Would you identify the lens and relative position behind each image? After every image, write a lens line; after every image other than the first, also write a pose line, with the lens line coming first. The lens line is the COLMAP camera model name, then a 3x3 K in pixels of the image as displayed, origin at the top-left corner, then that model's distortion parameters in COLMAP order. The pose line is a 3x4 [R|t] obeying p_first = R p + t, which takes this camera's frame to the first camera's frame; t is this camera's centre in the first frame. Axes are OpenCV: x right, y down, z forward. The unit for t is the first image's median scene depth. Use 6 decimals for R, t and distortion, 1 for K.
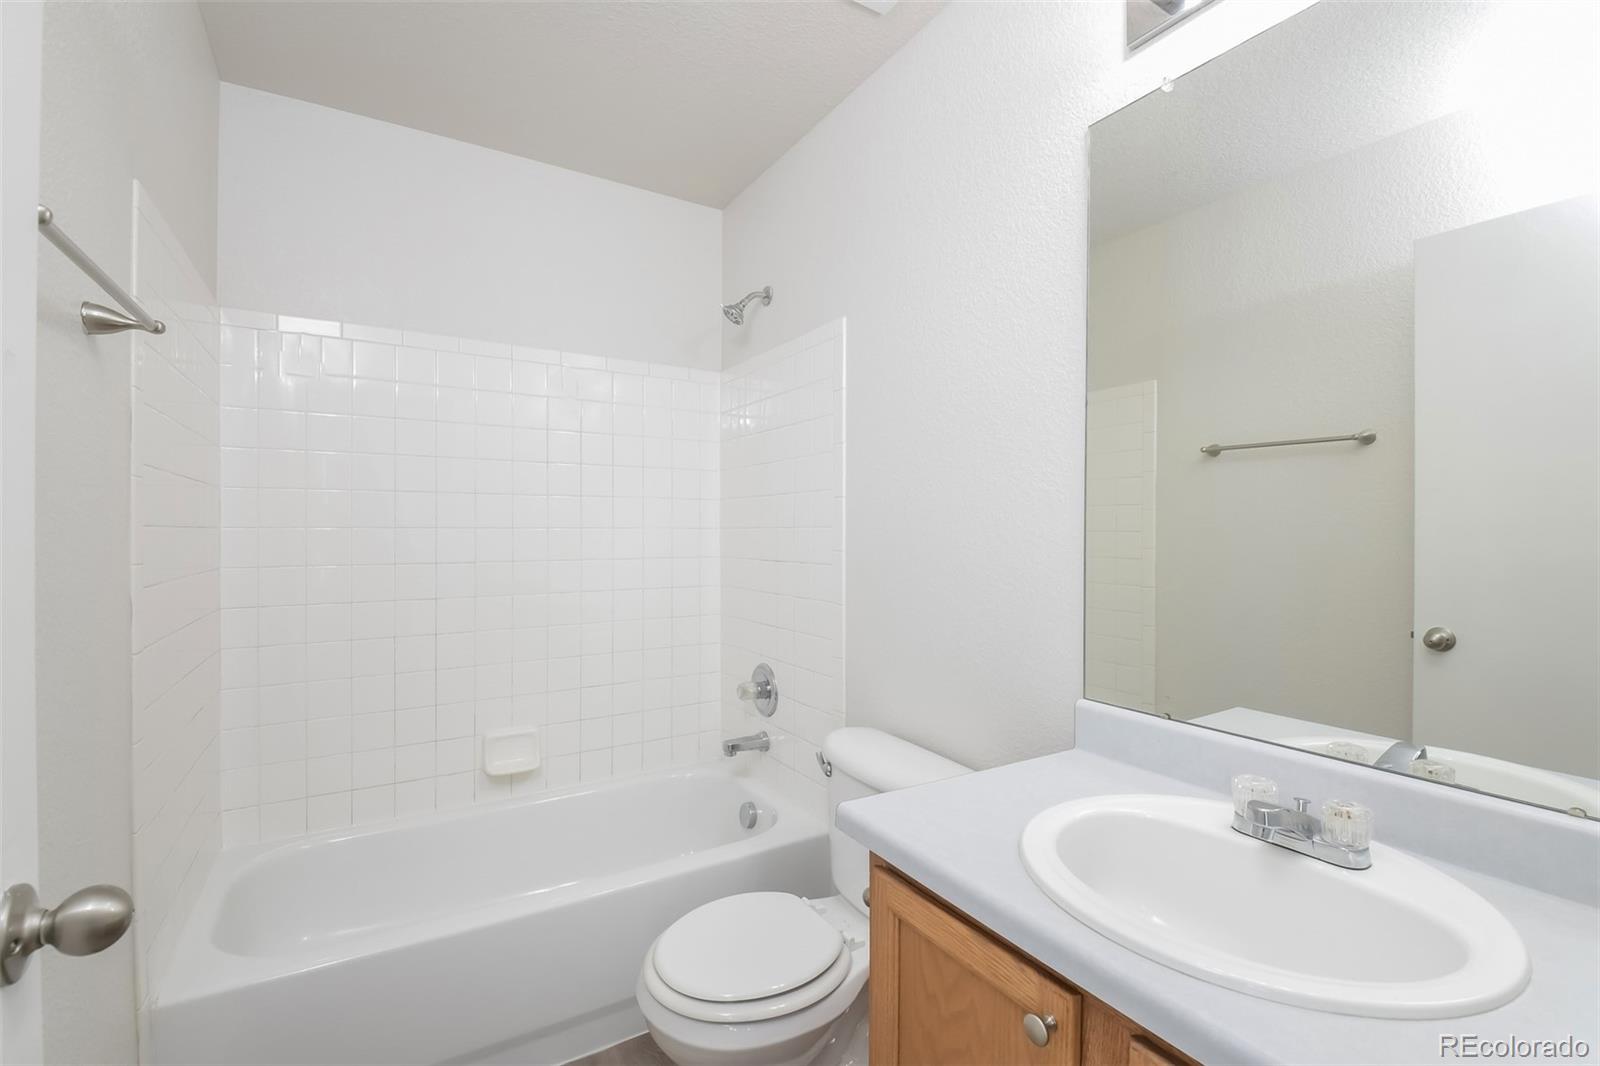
lens RADIAL K [[699.2, 0, 772.5], [0, 699.2, 532.7], [0, 0, 1]] dist [0.011156, -0.012828]
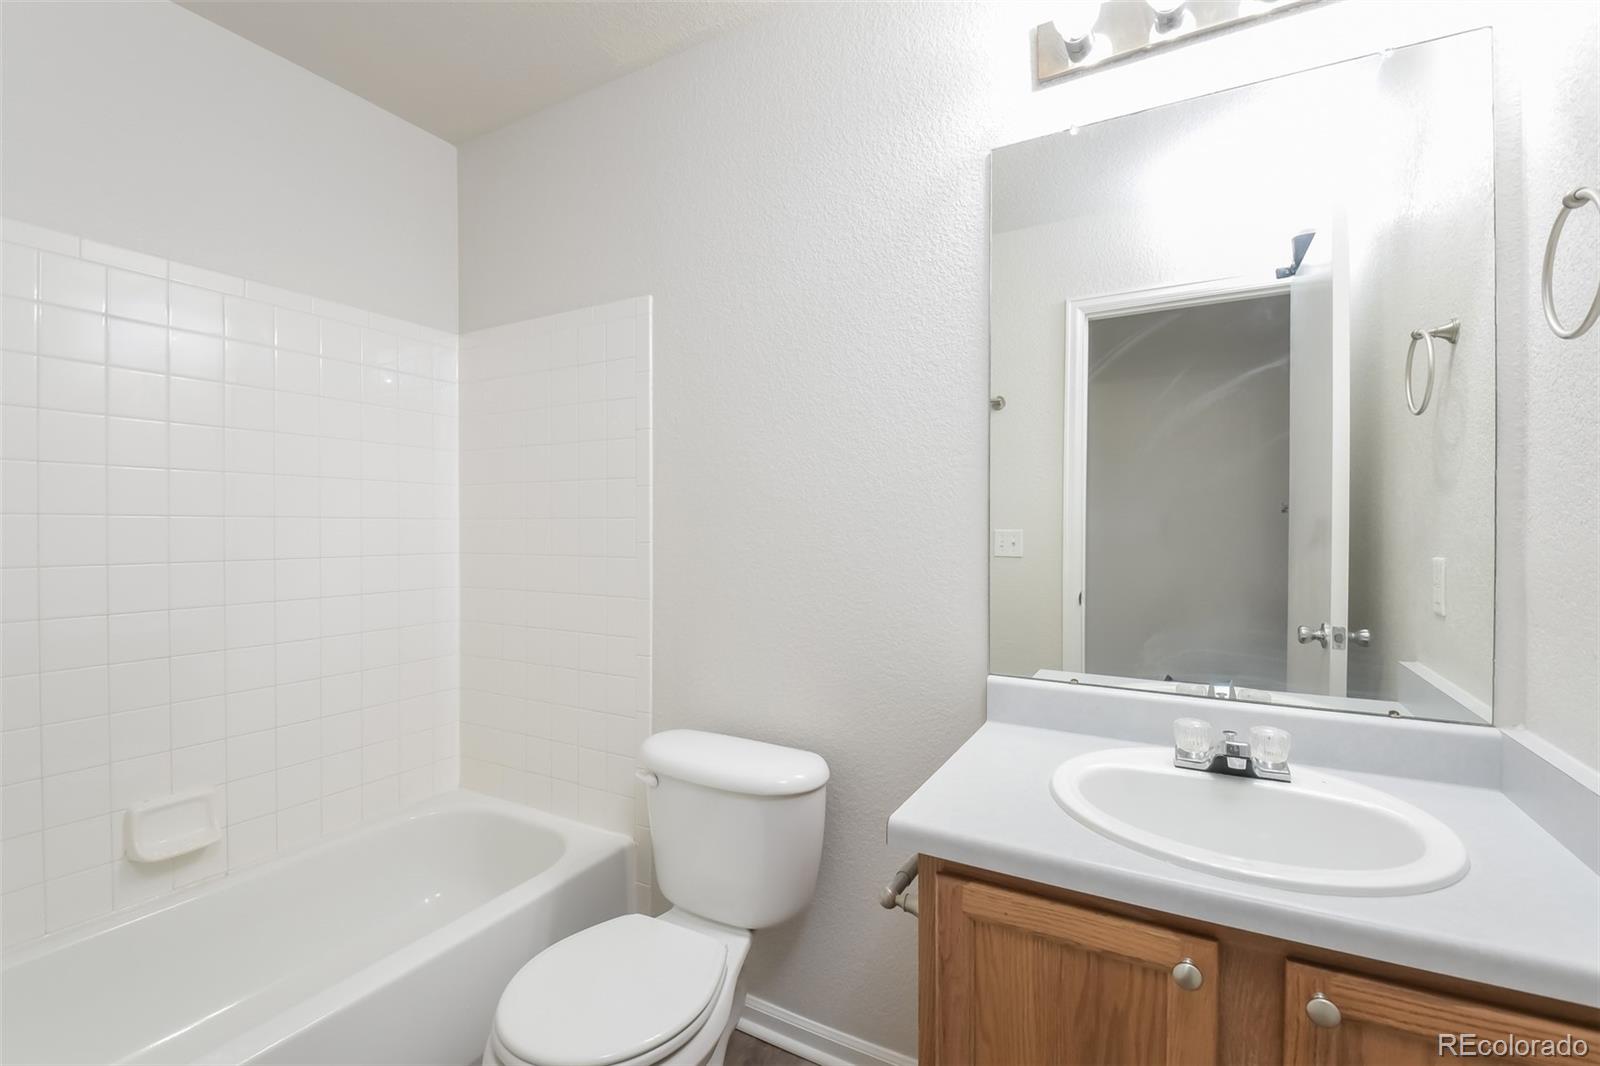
lens RADIAL K [[699.2, 0, 796.6], [0, 699.2, 536.7], [0, 0, 1]] dist [0.011156, -0.012828]
pose [[0.887699, 0.007228, 0.460367, -0.161655], [-0.008335, 0.999965, 0.000373, 0.012580], [-0.460349, -0.004168, 0.887728, 0.086085]]
